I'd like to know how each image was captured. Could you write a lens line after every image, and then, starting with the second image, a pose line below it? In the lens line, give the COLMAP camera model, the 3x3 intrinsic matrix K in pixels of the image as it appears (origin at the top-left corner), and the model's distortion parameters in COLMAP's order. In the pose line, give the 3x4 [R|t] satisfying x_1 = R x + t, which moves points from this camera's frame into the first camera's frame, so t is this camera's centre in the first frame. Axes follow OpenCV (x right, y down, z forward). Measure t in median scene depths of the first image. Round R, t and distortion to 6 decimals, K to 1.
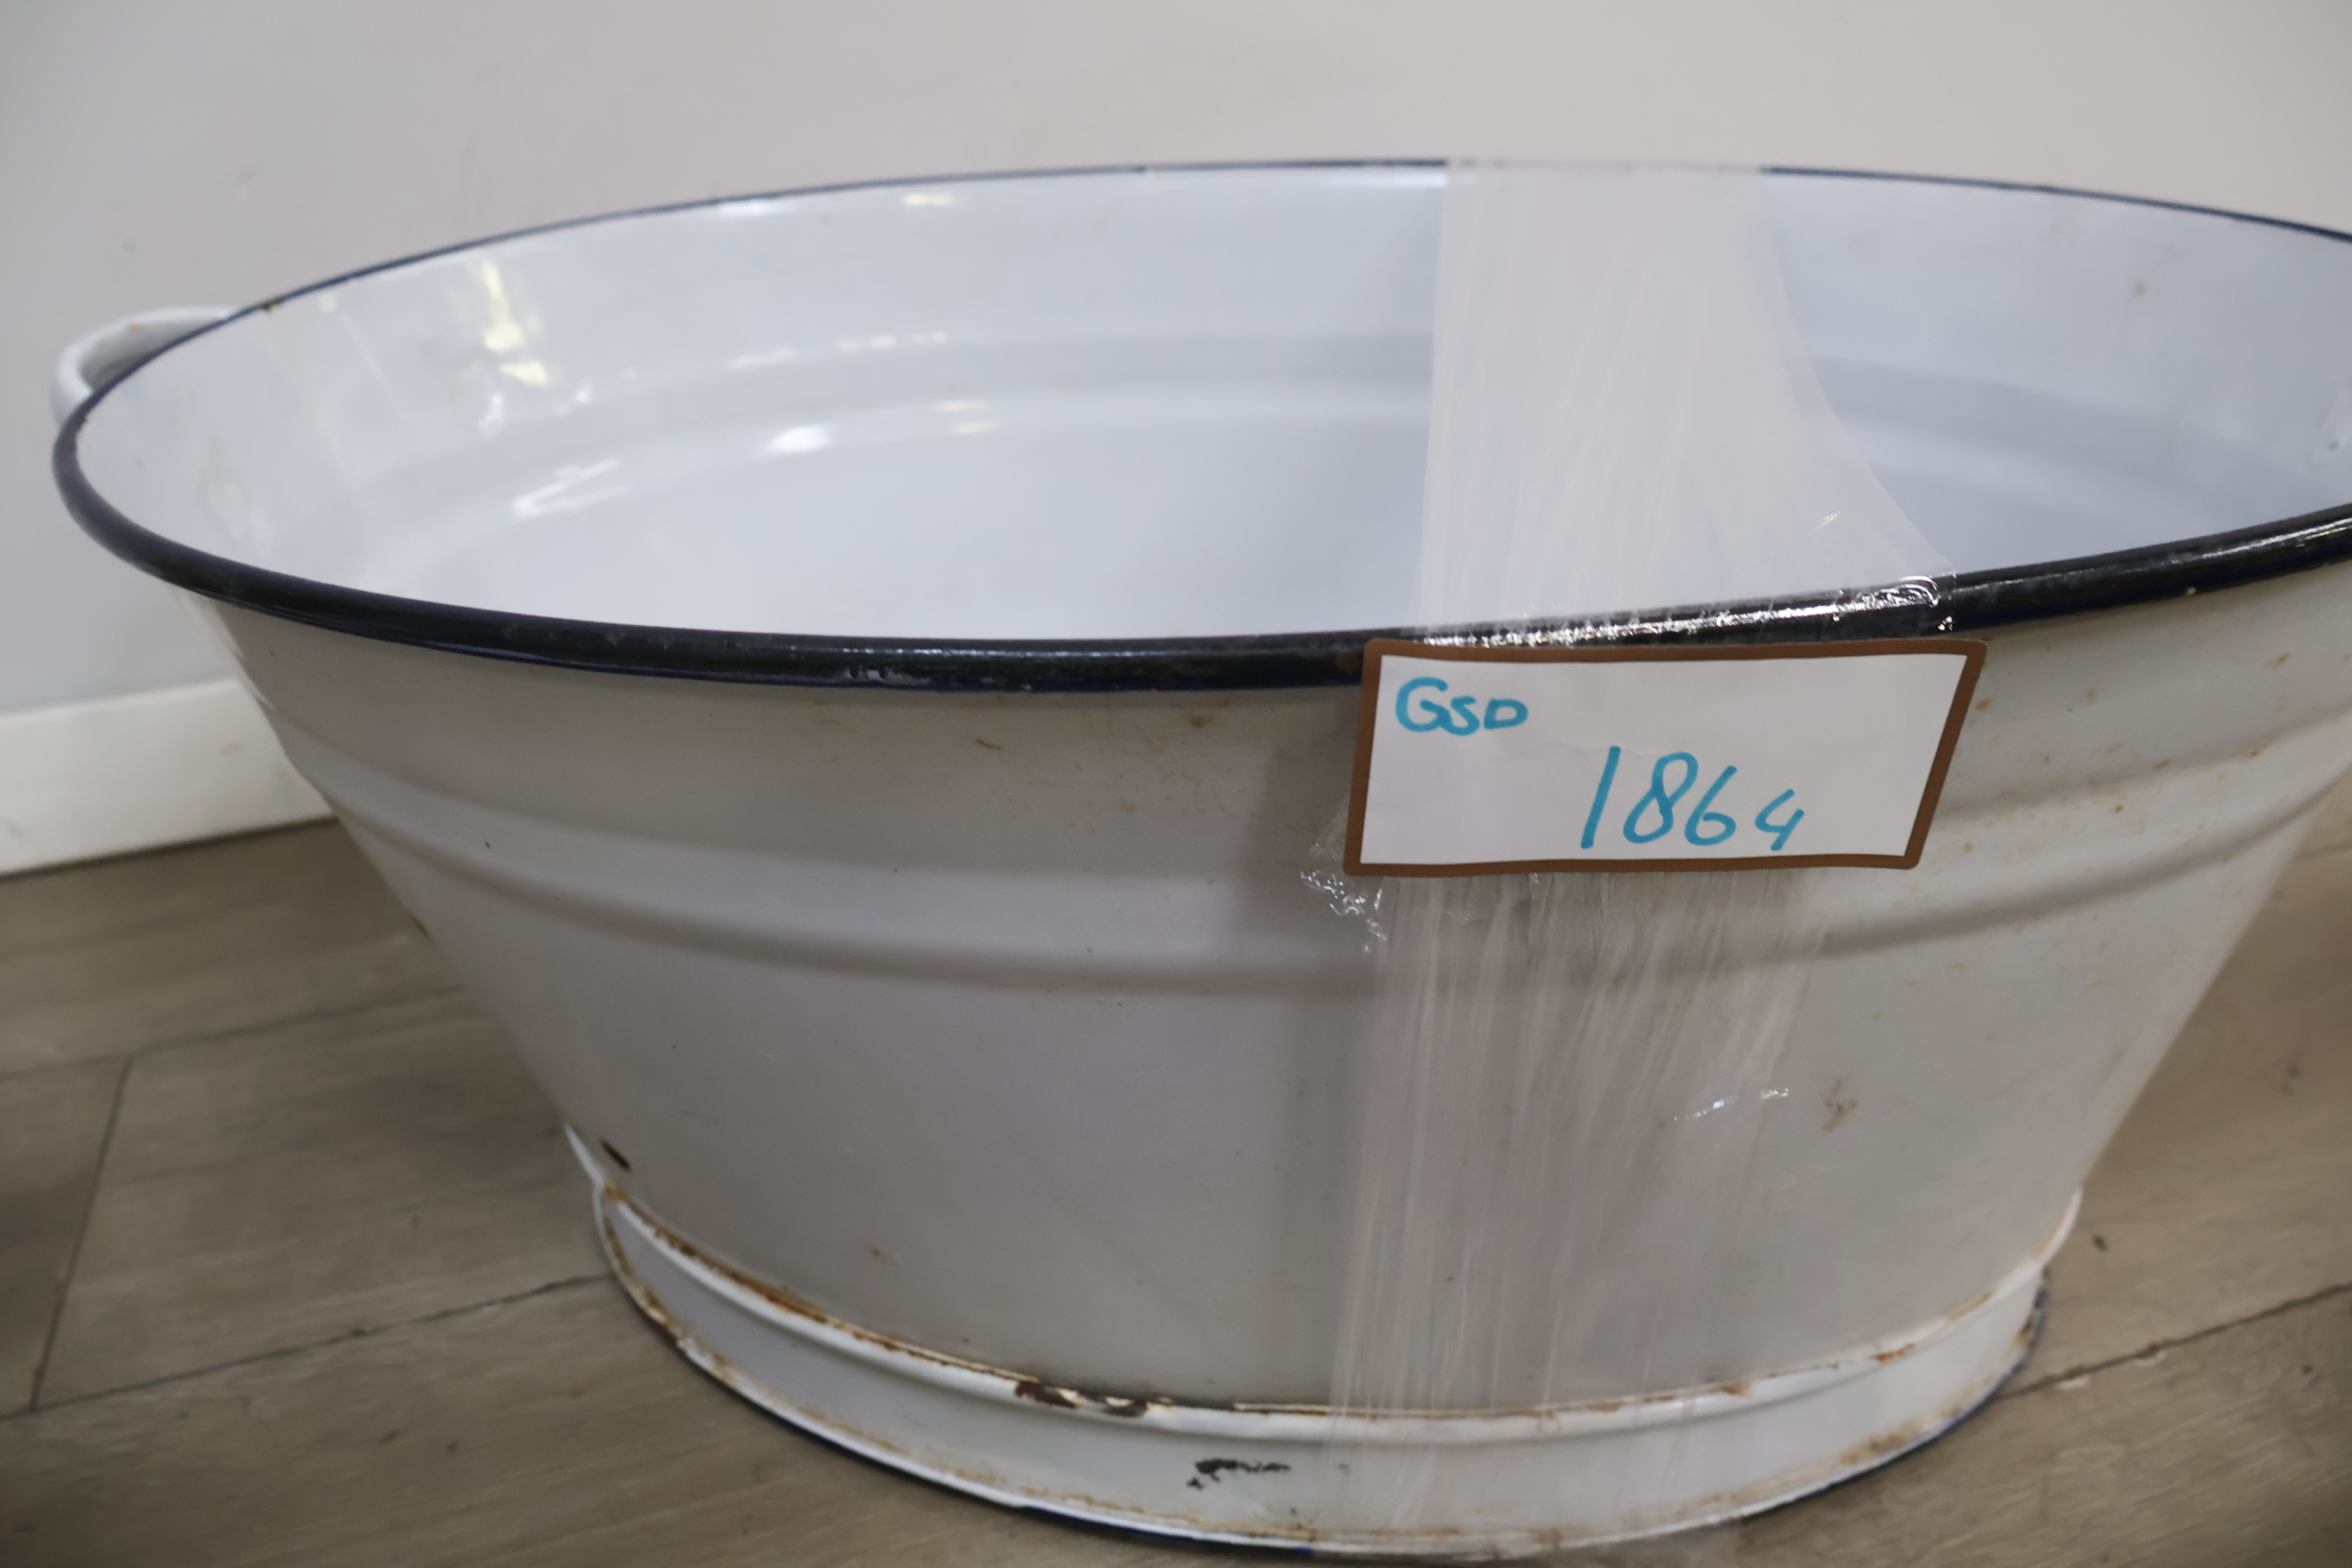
lens RADIAL K [[1993.4, 0, 1163.4], [0, 1993.4, 776.6], [0, 0, 1]] dist [0.004048, 0.001950]
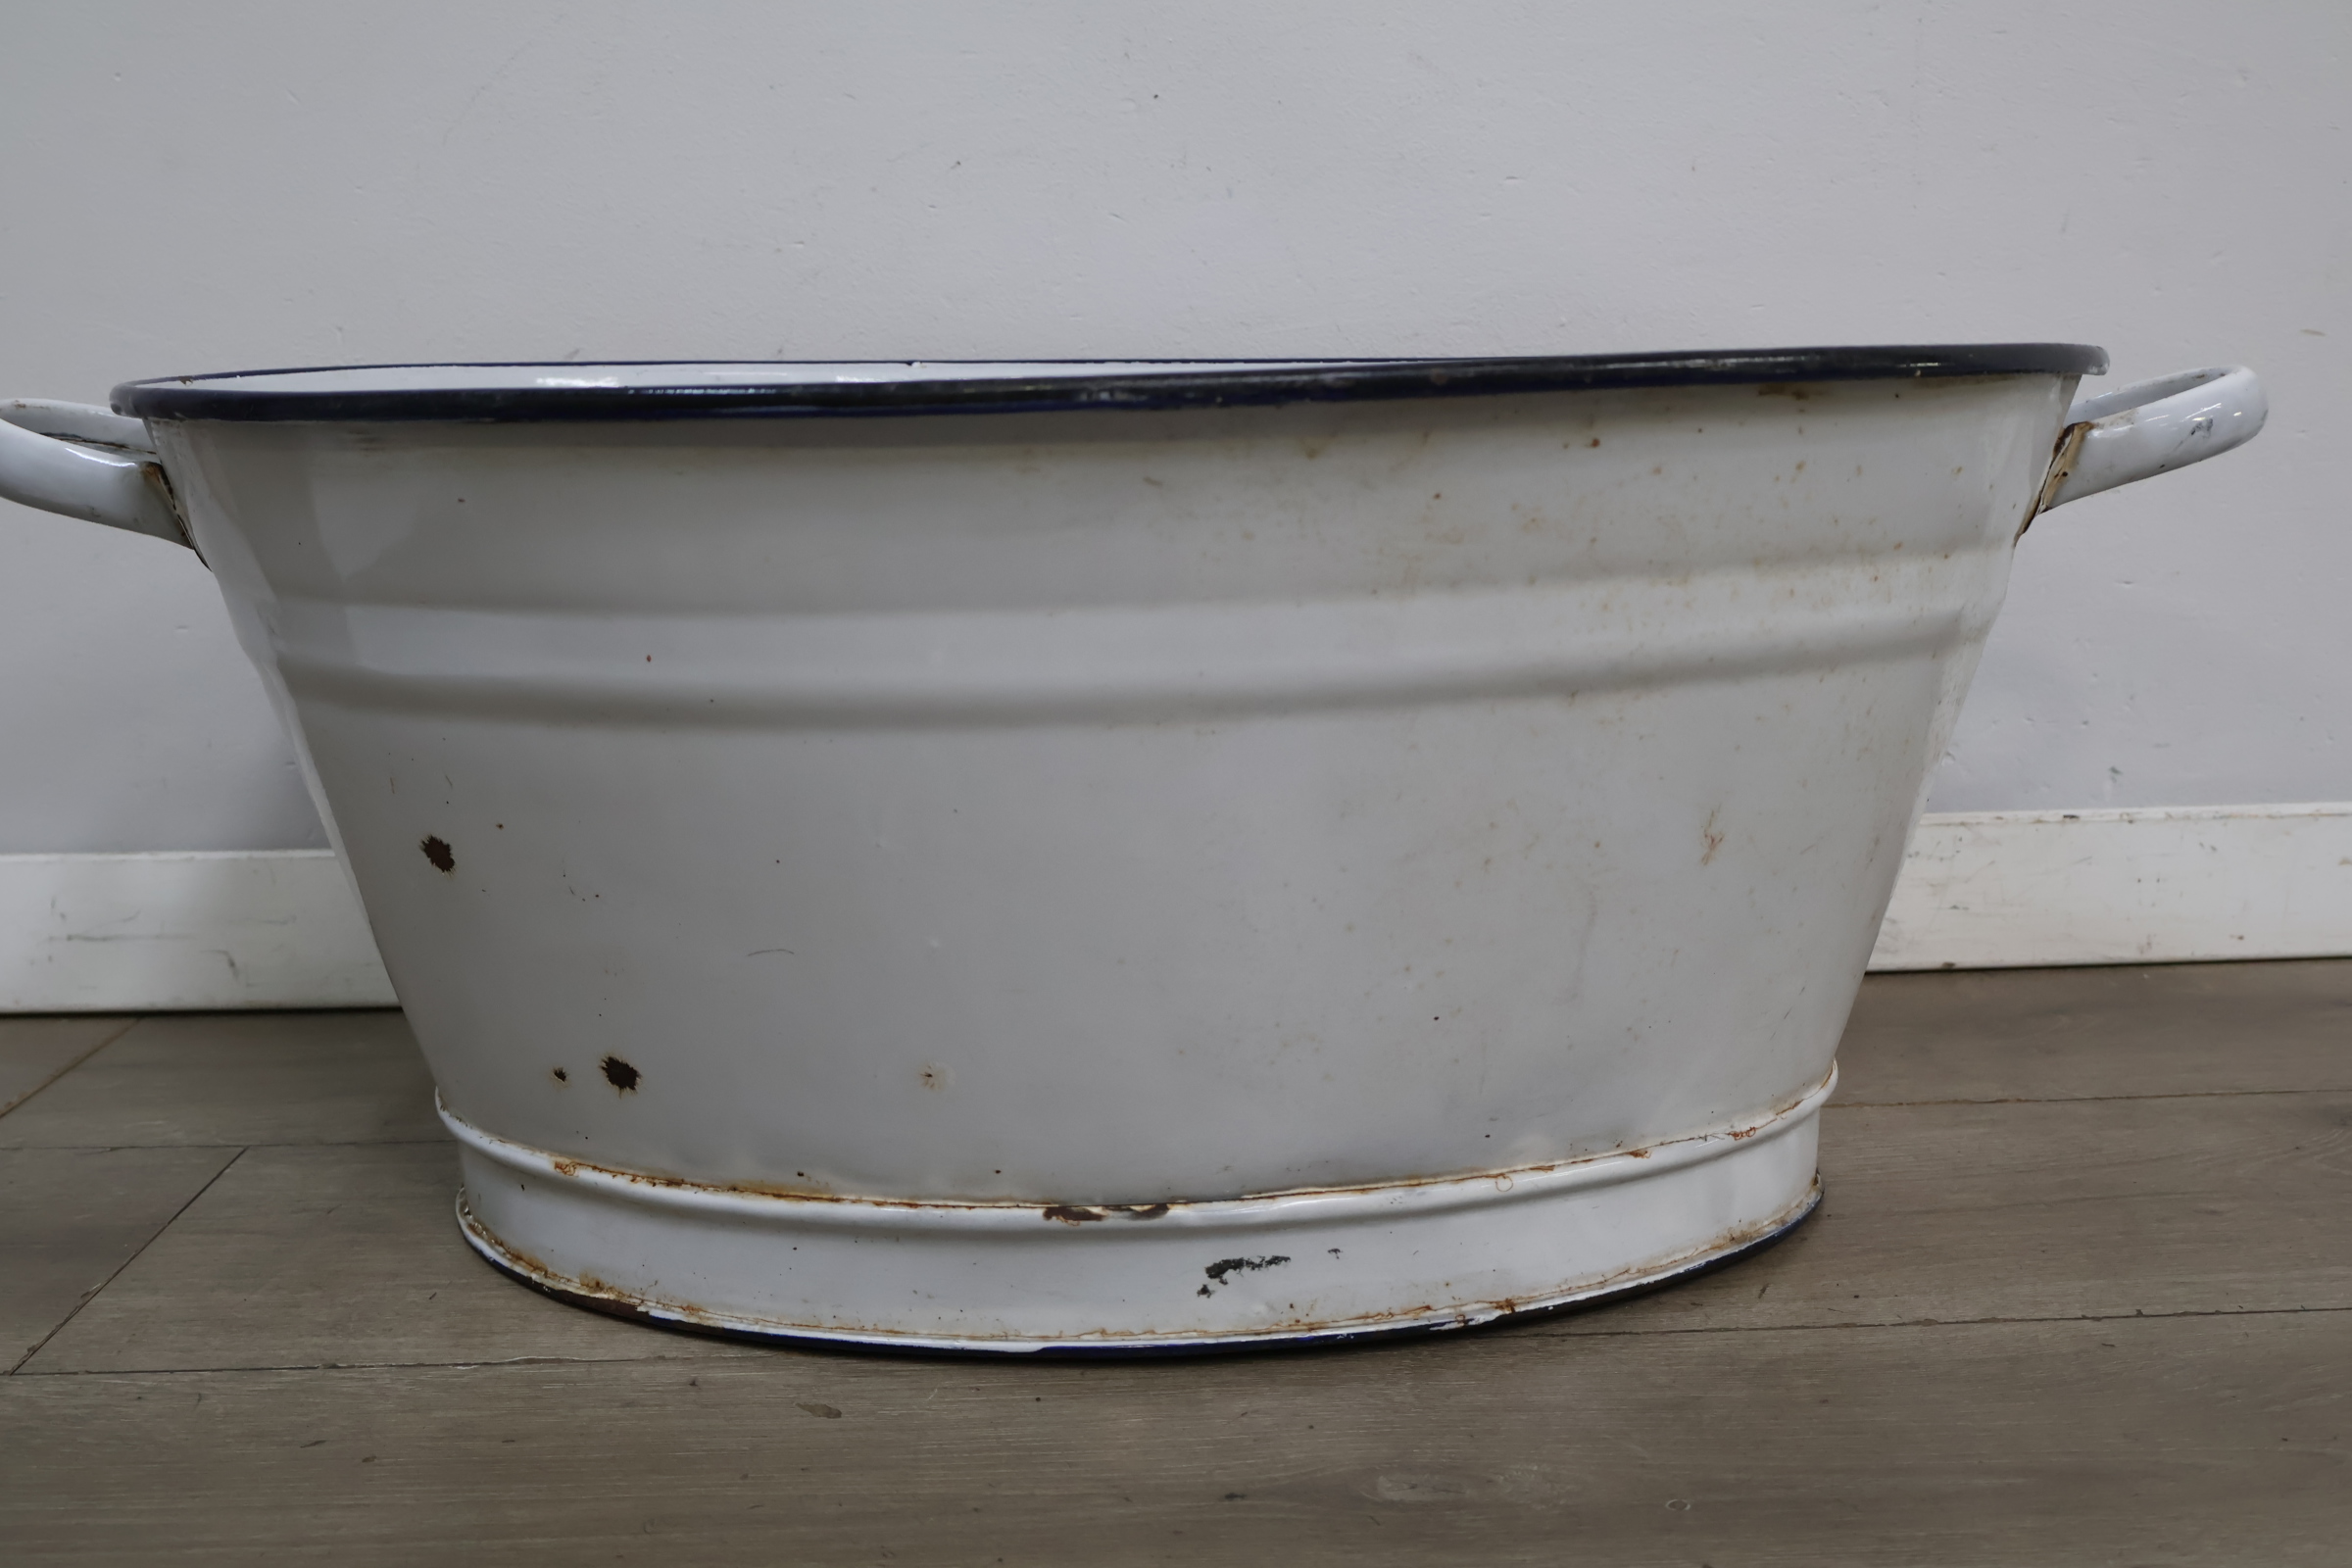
lens RADIAL K [[2415.6, 0, 1161.9], [0, 2415.6, 774.6], [0, 0, 1]] dist [0.005773, 0.000000]
pose [[0.956609, -0.004761, 0.291334, -0.536595], [0.088071, 0.957822, -0.273532, 0.596012], [-0.277744, 0.287321, 0.916681, -0.428964]]
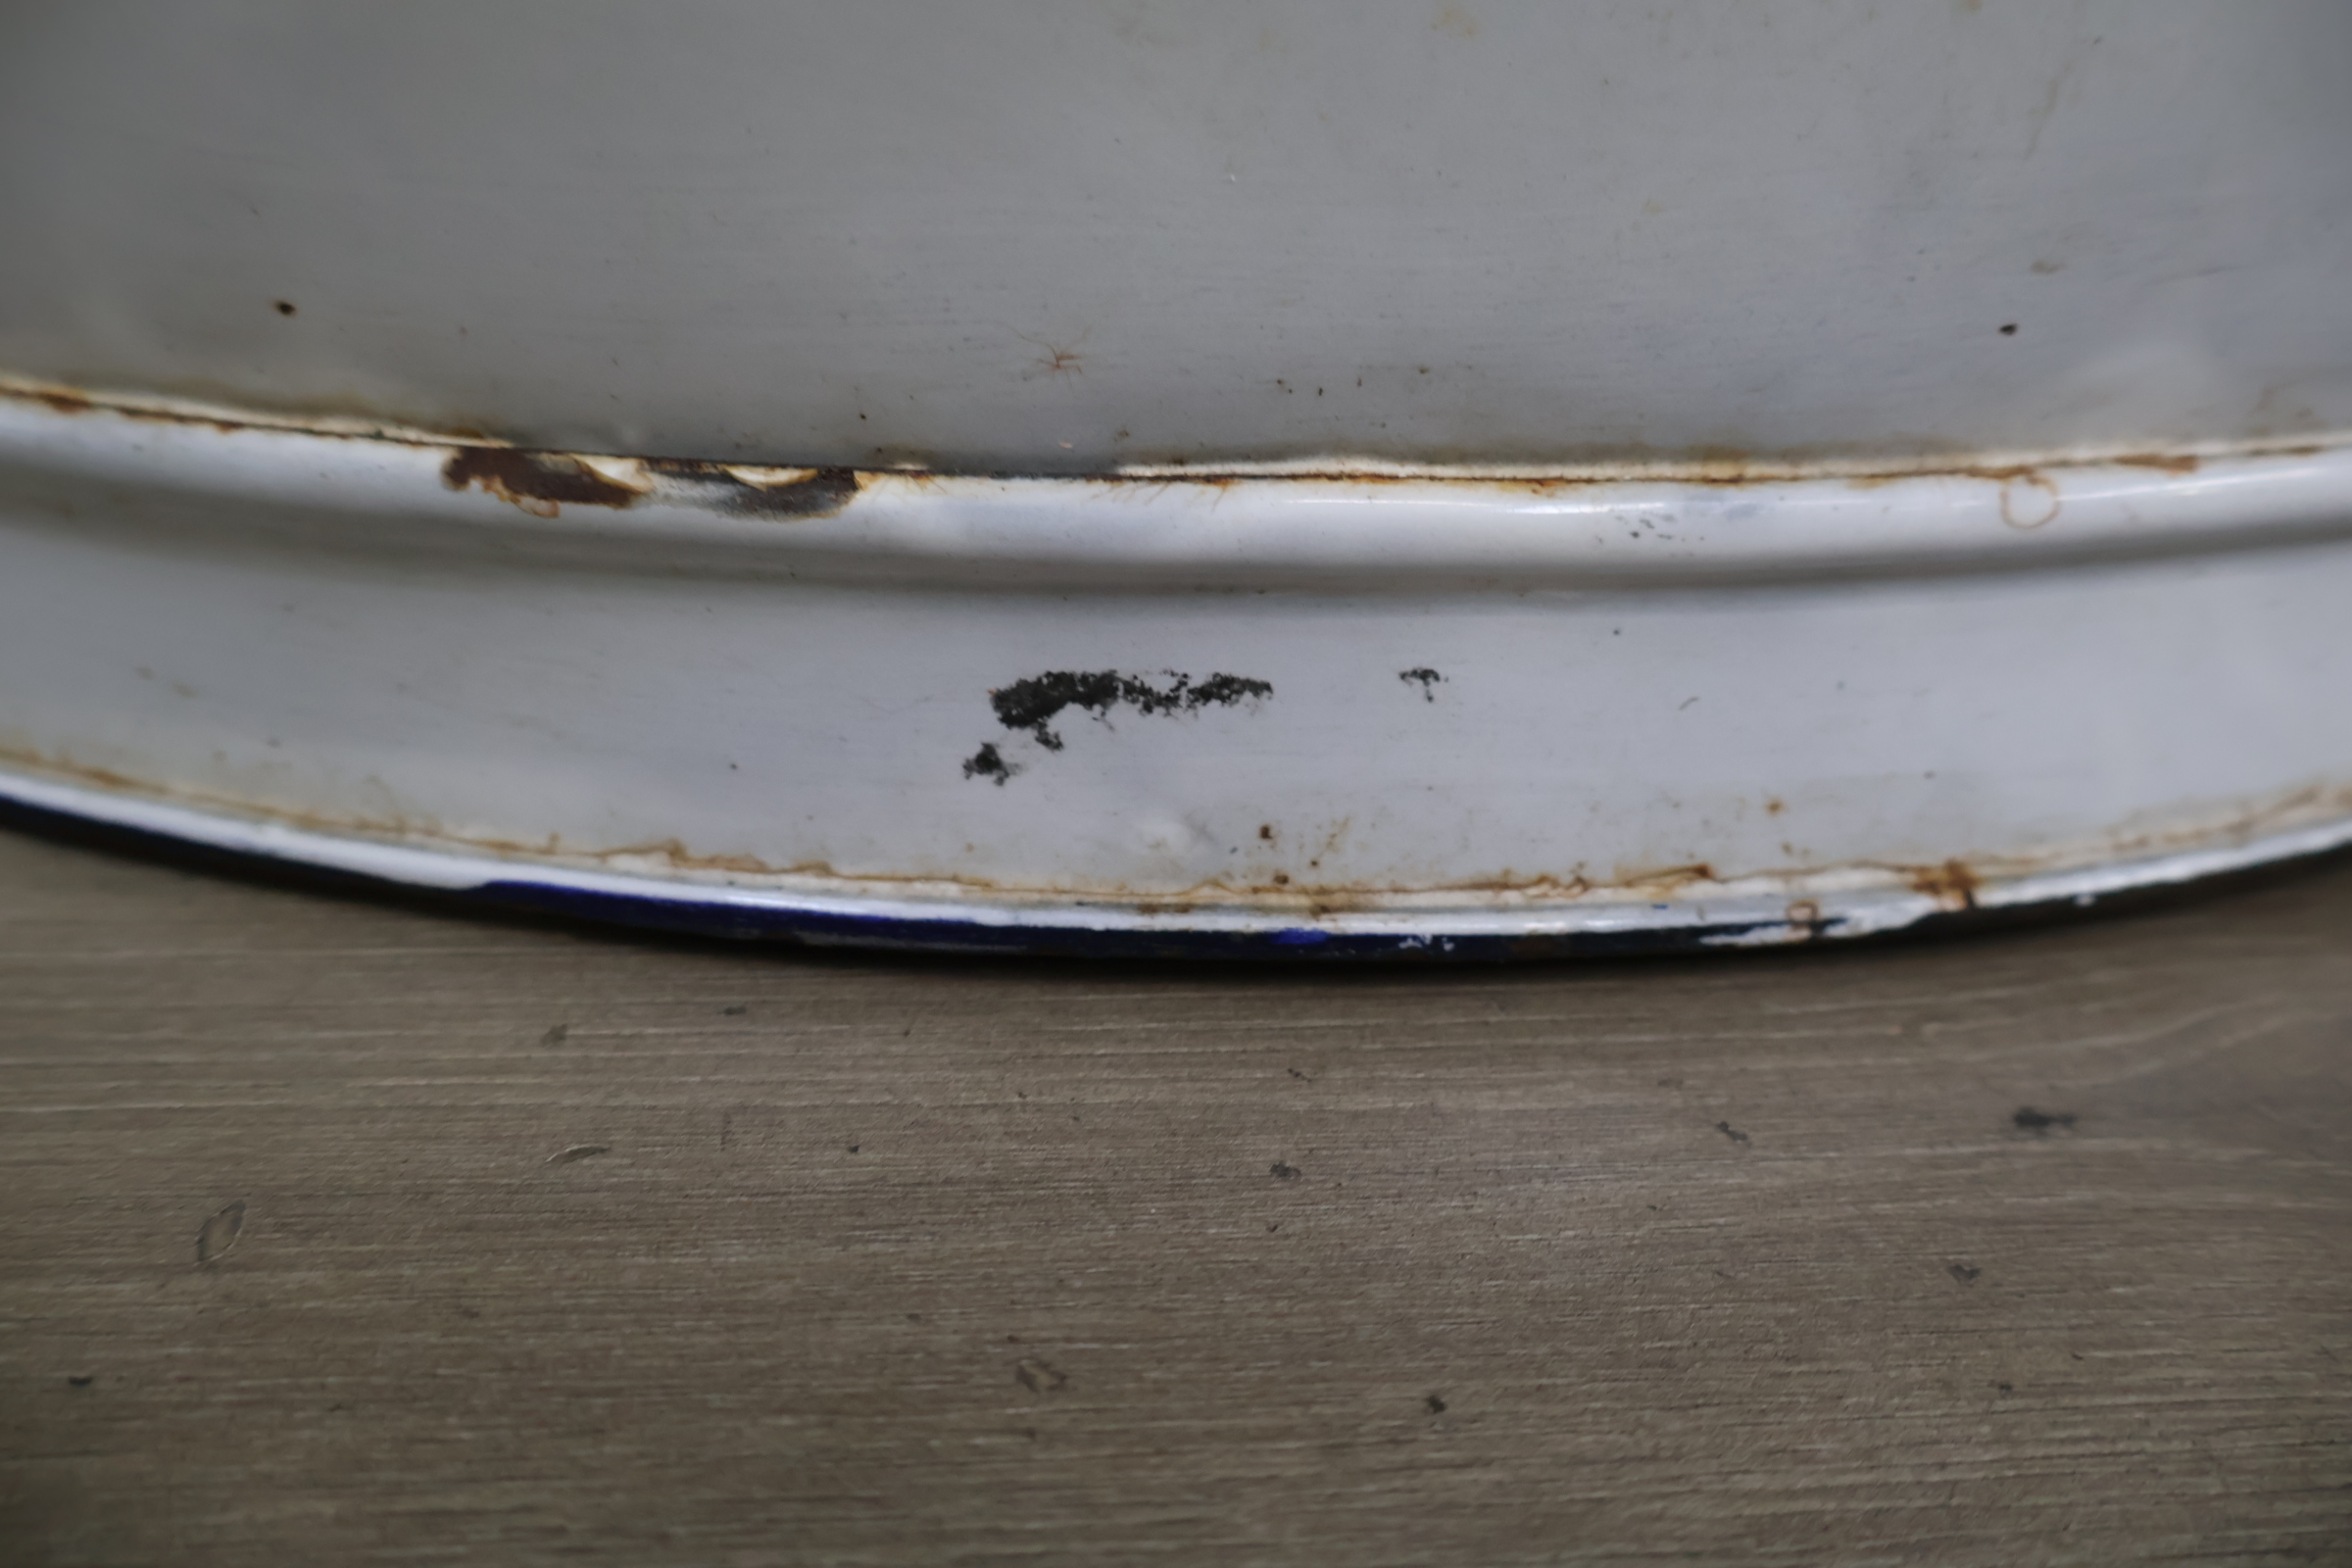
lens RADIAL K [[1993.4, 0, 1163.5], [0, 1993.4, 744.2], [0, 0, 1]] dist [0.004048, 0.001950]
pose [[0.981652, 0.005887, 0.190592, -0.027290], [-0.008440, 0.999885, 0.012587, 0.463807], [-0.190496, -0.013964, 0.981589, 0.873366]]
